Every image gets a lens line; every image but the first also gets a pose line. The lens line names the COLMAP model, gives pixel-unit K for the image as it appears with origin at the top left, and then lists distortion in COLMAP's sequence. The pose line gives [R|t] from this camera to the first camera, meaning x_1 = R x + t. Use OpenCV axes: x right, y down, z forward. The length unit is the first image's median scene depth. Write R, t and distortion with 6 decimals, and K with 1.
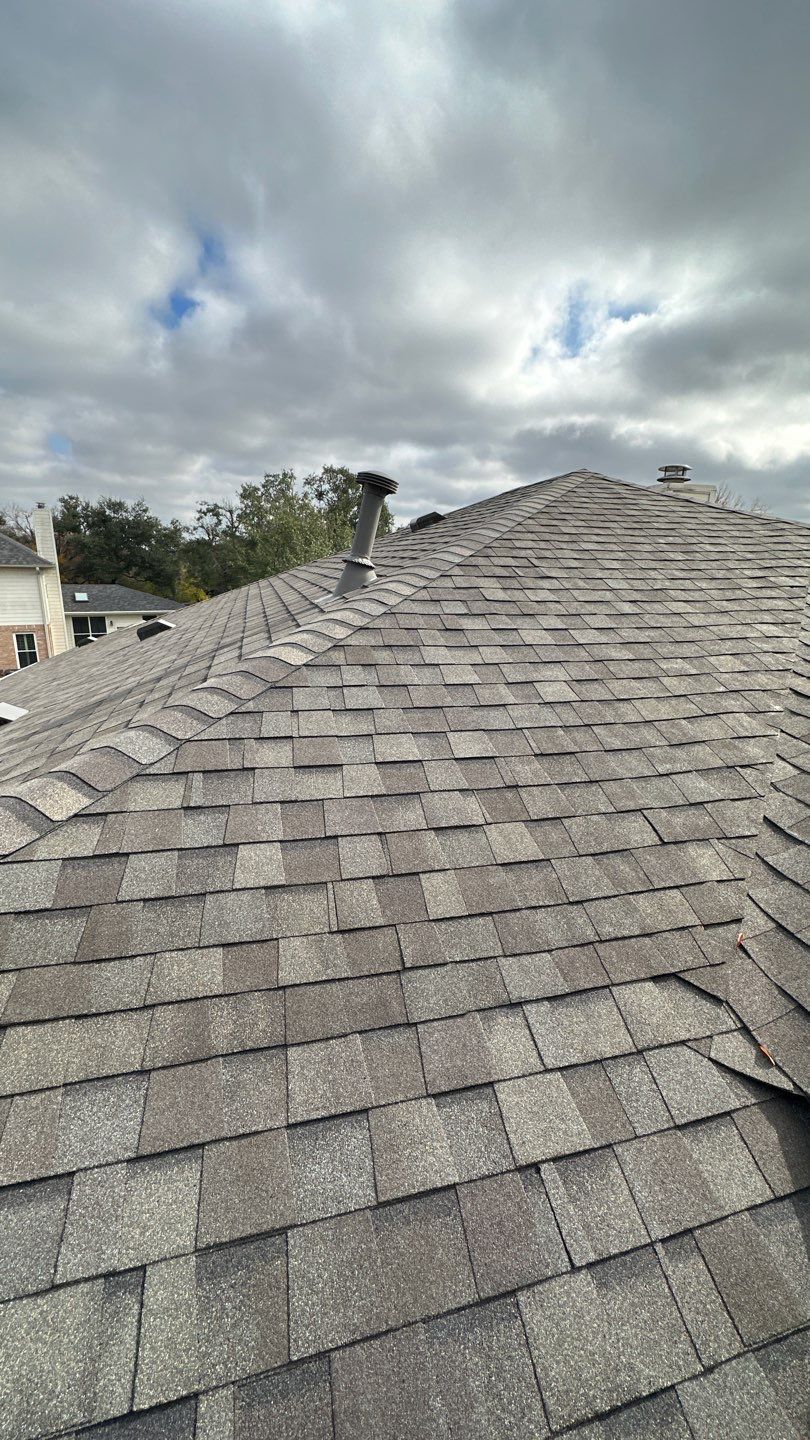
lens RADIAL K [[580.4, 0, 413.4], [0, 580.4, 718.8], [0, 0, 1]] dist [-0.000128, -0.001892]
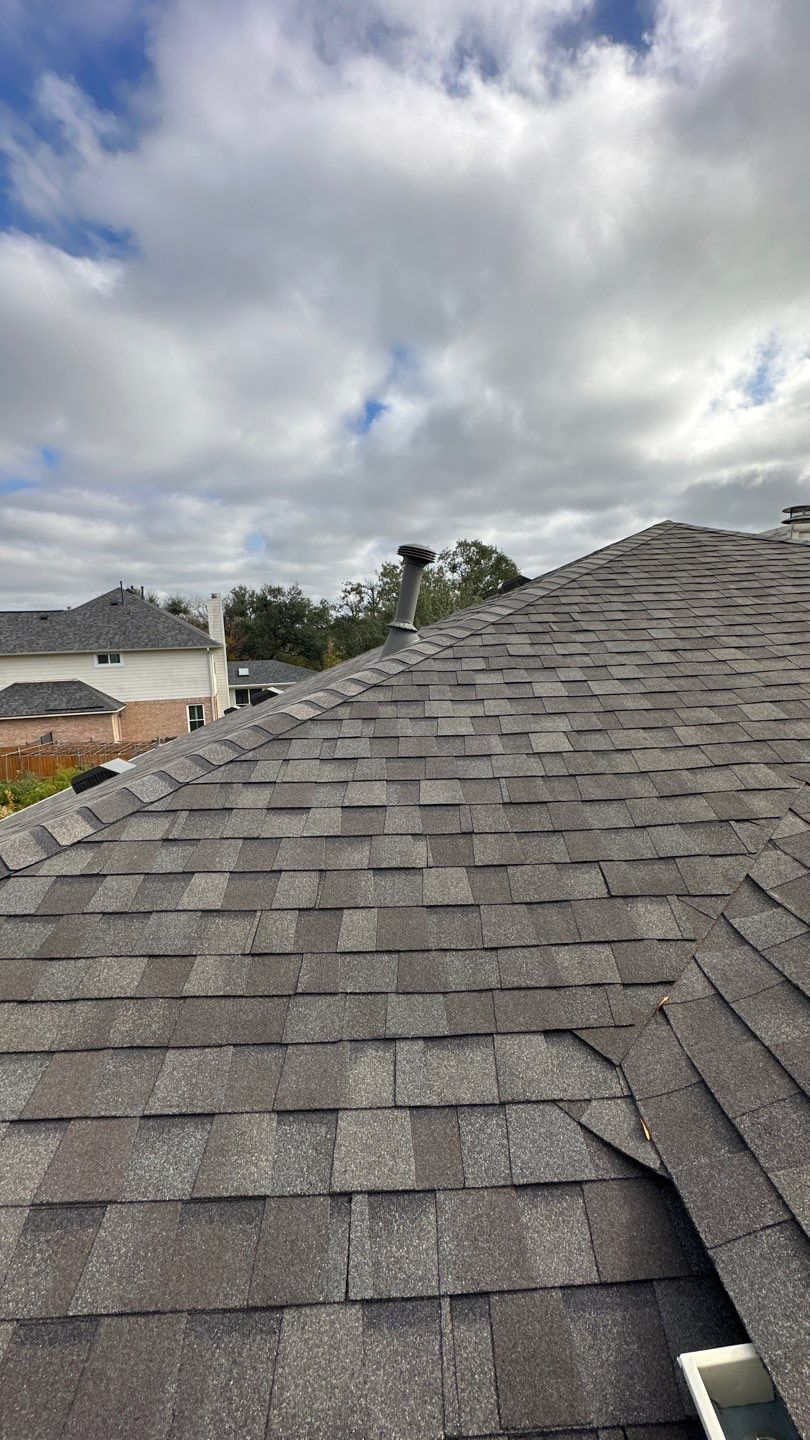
lens RADIAL K [[580.4, 0, 406.1], [0, 580.4, 716.0], [0, 0, 1]] dist [-0.000128, -0.001892]
pose [[0.969150, -0.019189, -0.245723, 0.387294], [-0.009144, 0.993479, -0.113648, 0.036381], [0.246302, 0.112389, 0.962655, -0.029891]]
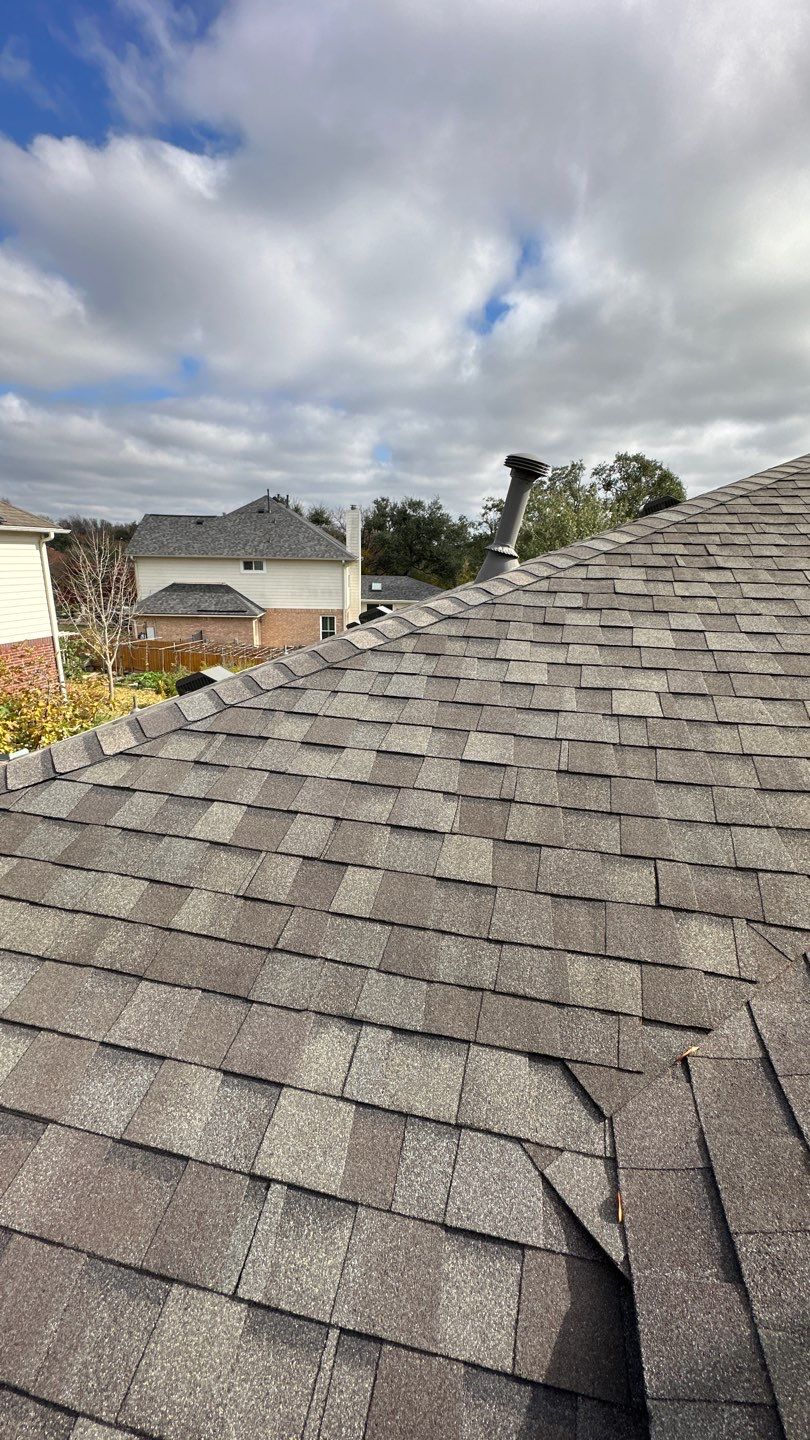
lens RADIAL K [[580.4, 0, 400.0], [0, 580.4, 715.6], [0, 0, 1]] dist [-0.000128, -0.001892]
pose [[0.885103, 0.121030, -0.449381, 0.495626], [-0.118782, 0.992361, 0.033316, -0.025720], [0.449981, 0.023890, 0.892719, 0.159908]]
